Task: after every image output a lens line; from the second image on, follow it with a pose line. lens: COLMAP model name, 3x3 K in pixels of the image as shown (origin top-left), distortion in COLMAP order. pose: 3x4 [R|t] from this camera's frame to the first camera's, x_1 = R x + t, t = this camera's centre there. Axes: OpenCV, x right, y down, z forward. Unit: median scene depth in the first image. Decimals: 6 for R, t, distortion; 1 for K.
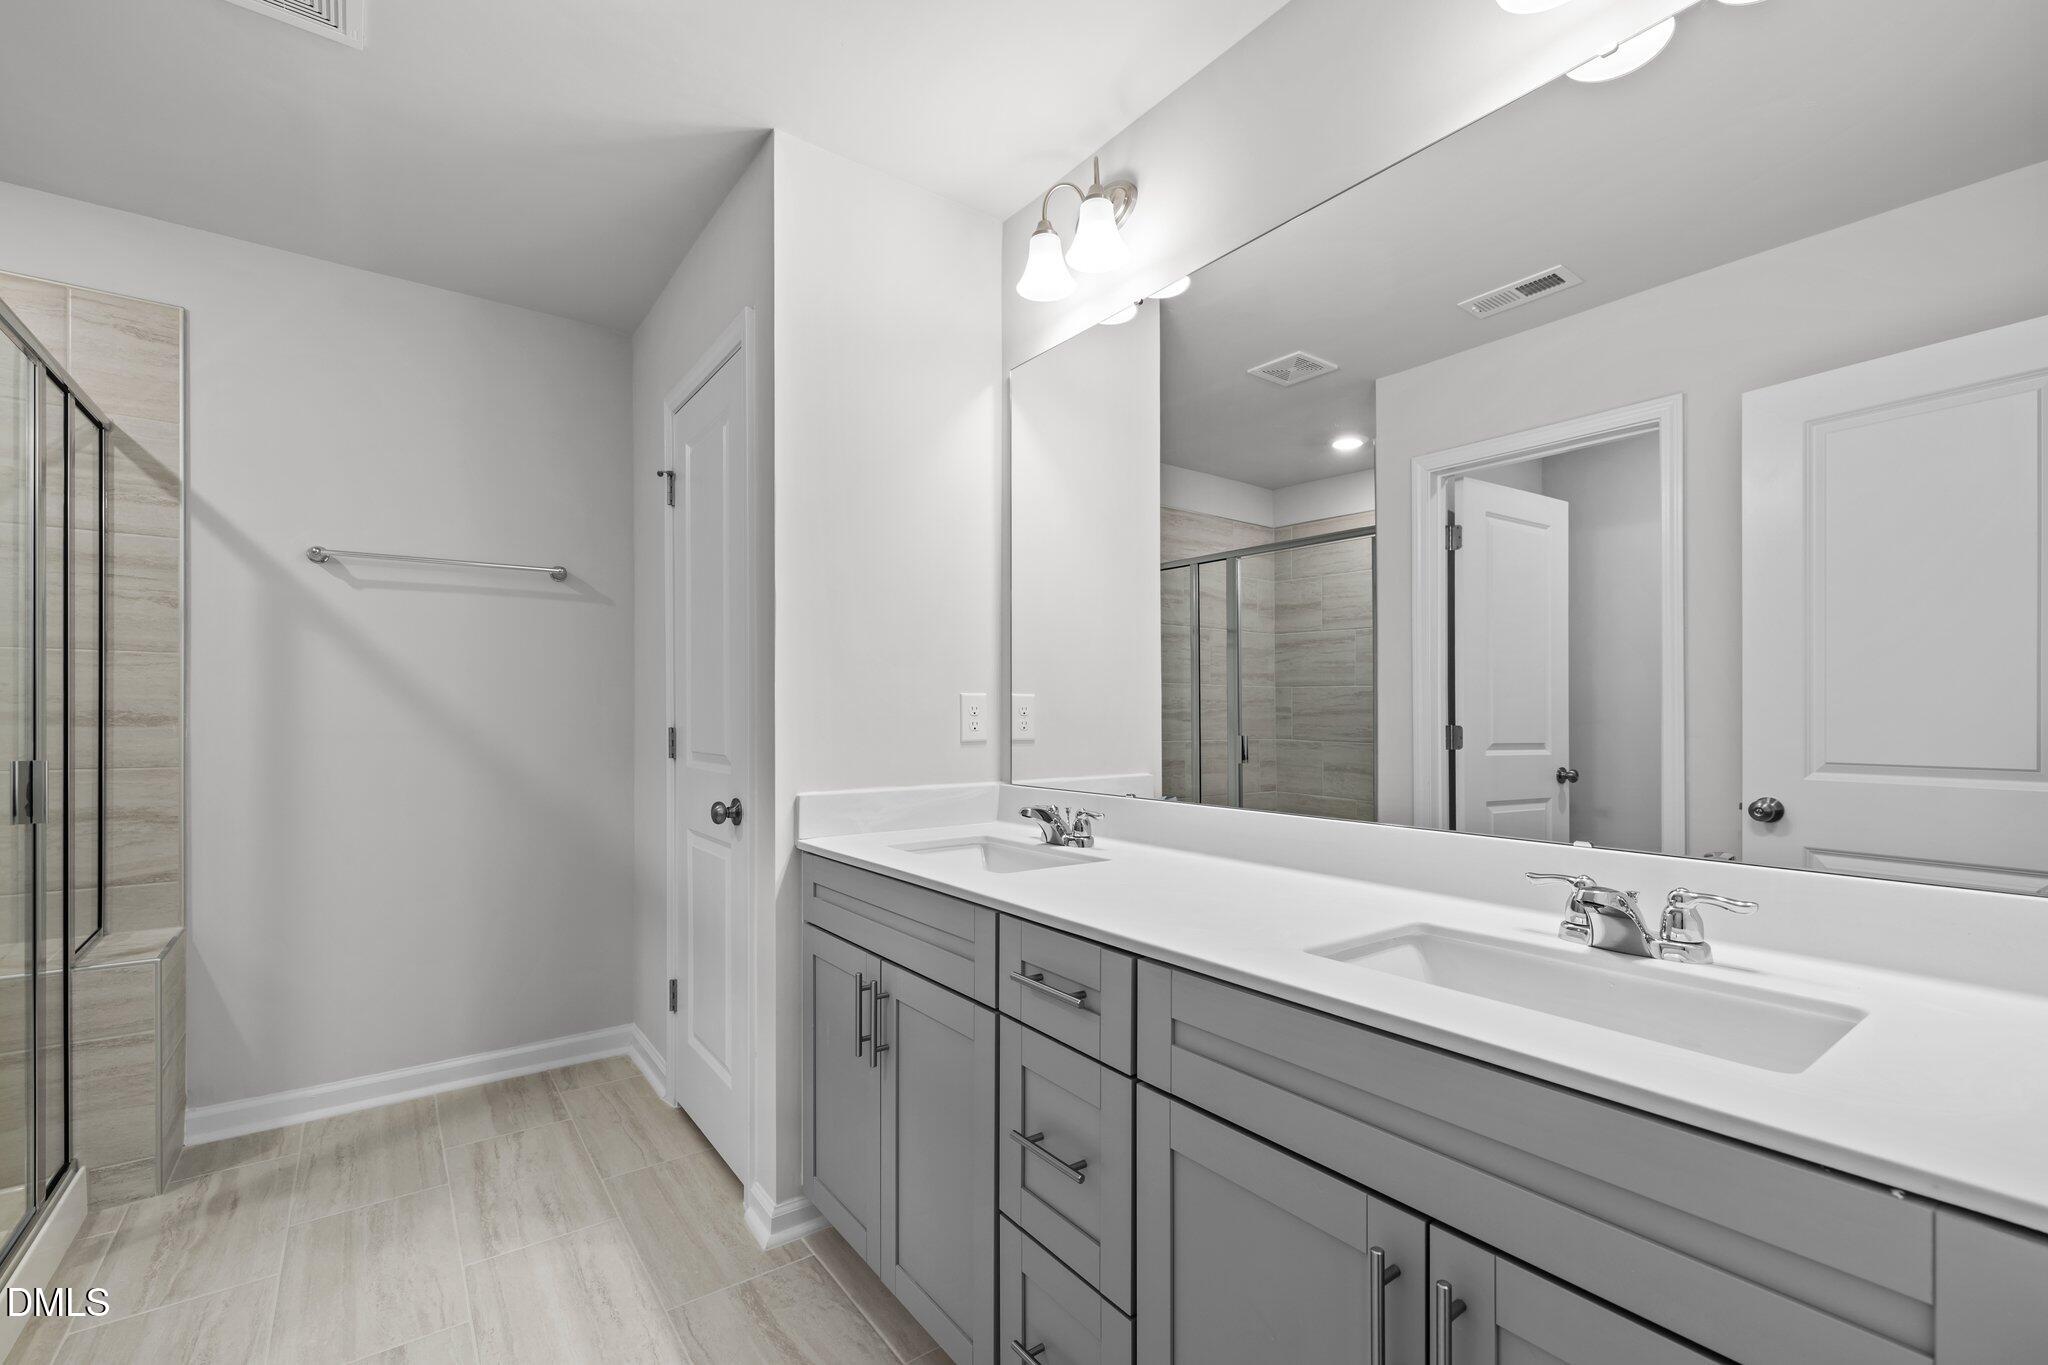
lens RADIAL K [[877.2, 0, 1075.1], [0, 877.2, 706.7], [0, 0, 1]] dist [0.030877, -0.000006]
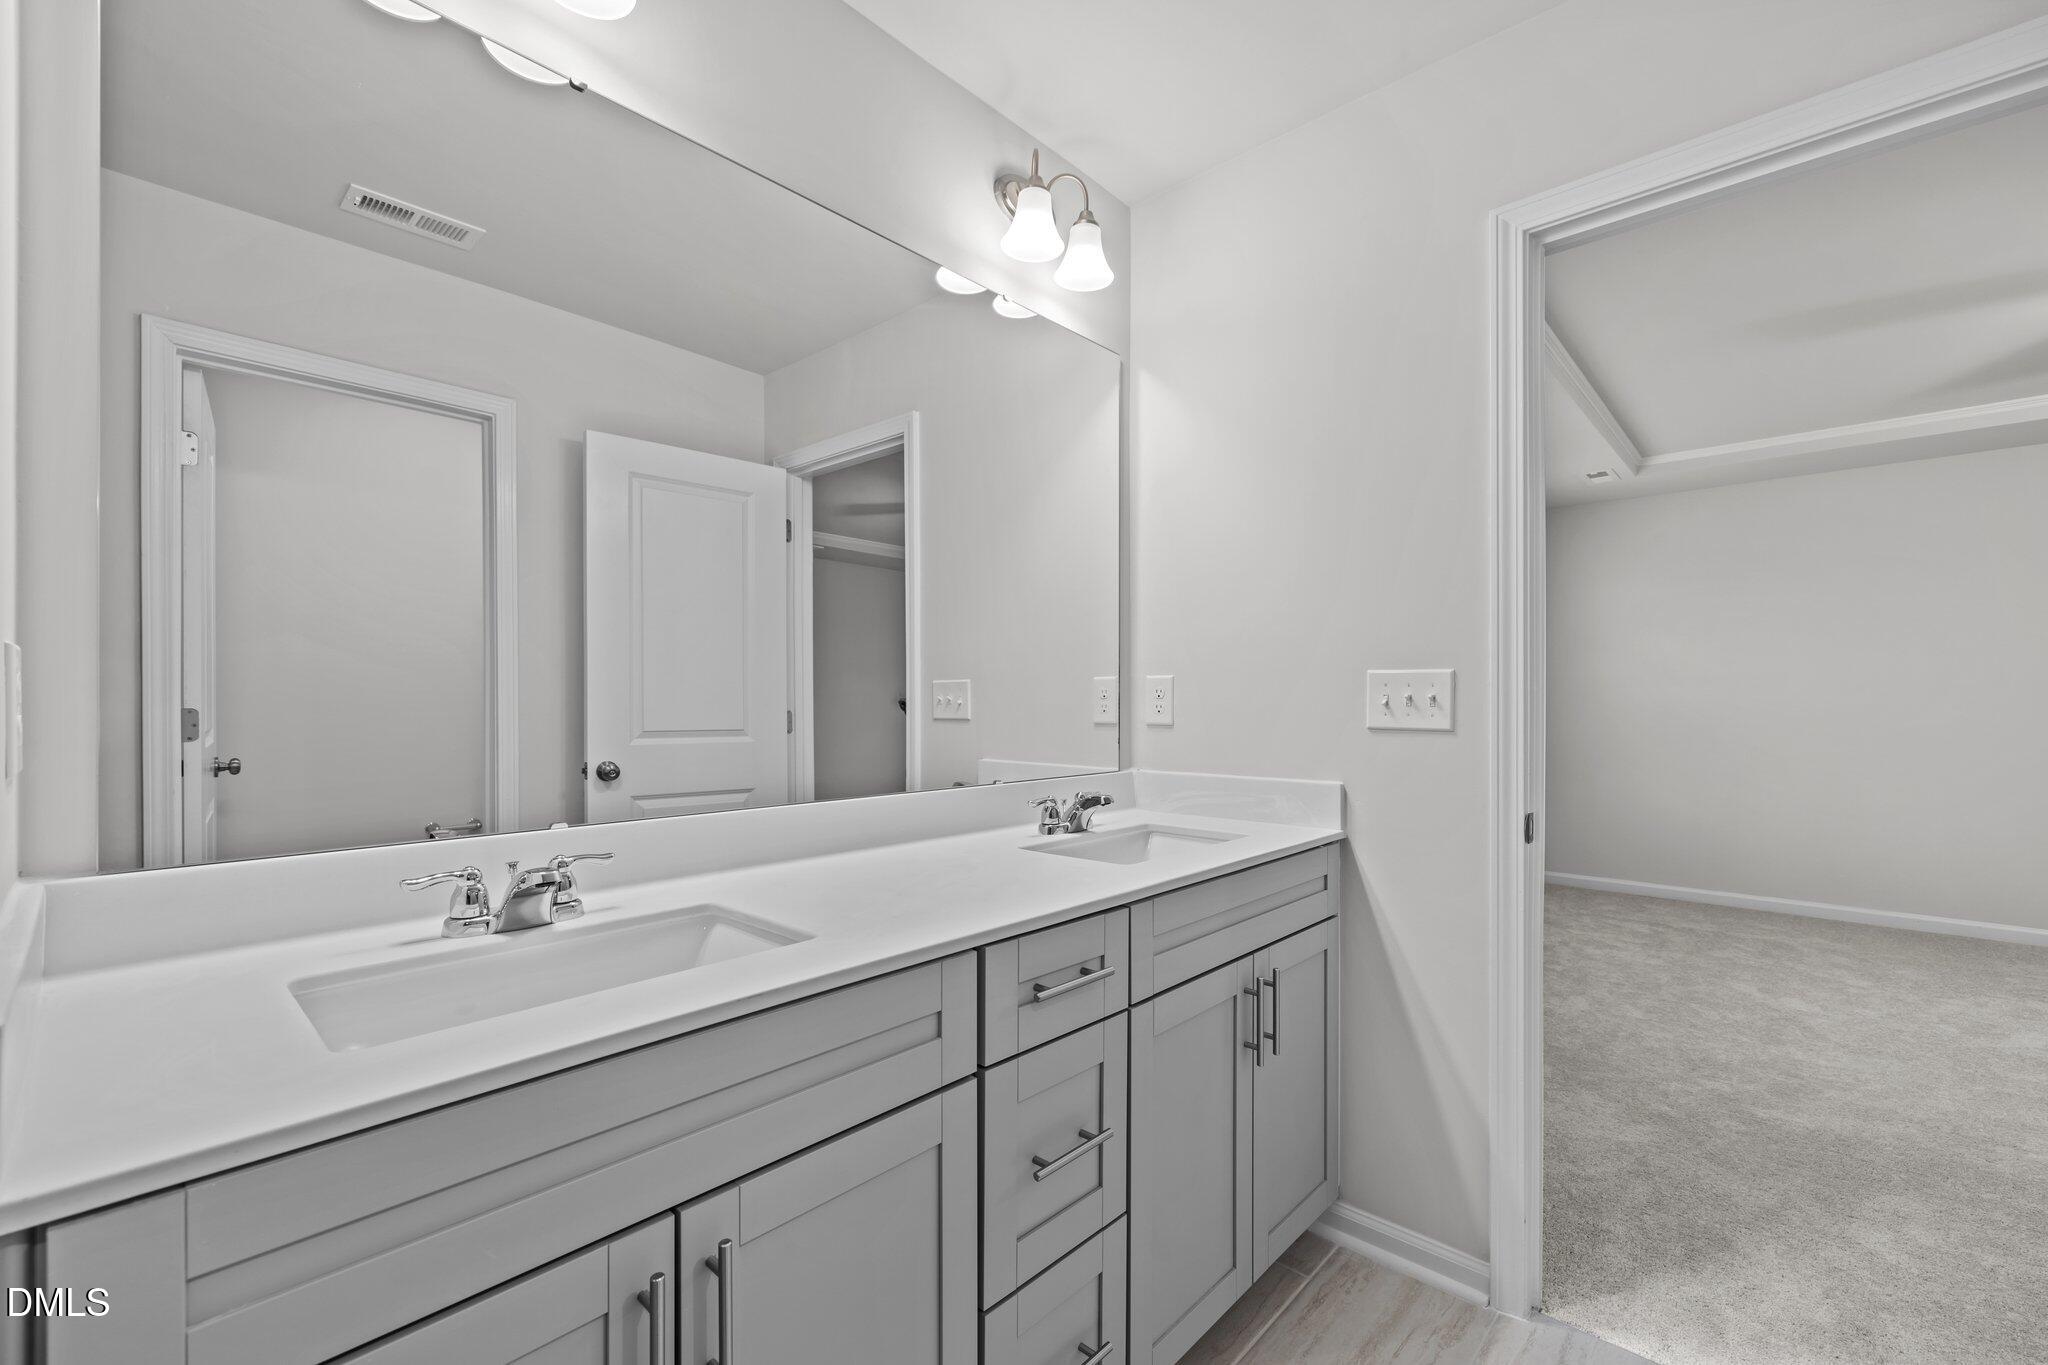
lens RADIAL K [[866.5, 0, 1022.9], [0, 866.5, 687.4], [0, 0, 1]] dist [0.001752, 0.000164]
pose [[-0.140730, 0.006822, 0.990025, -0.731419], [-0.002710, 0.999970, -0.007276, 0.000510], [-0.990044, -0.003707, -0.140707, 0.896250]]
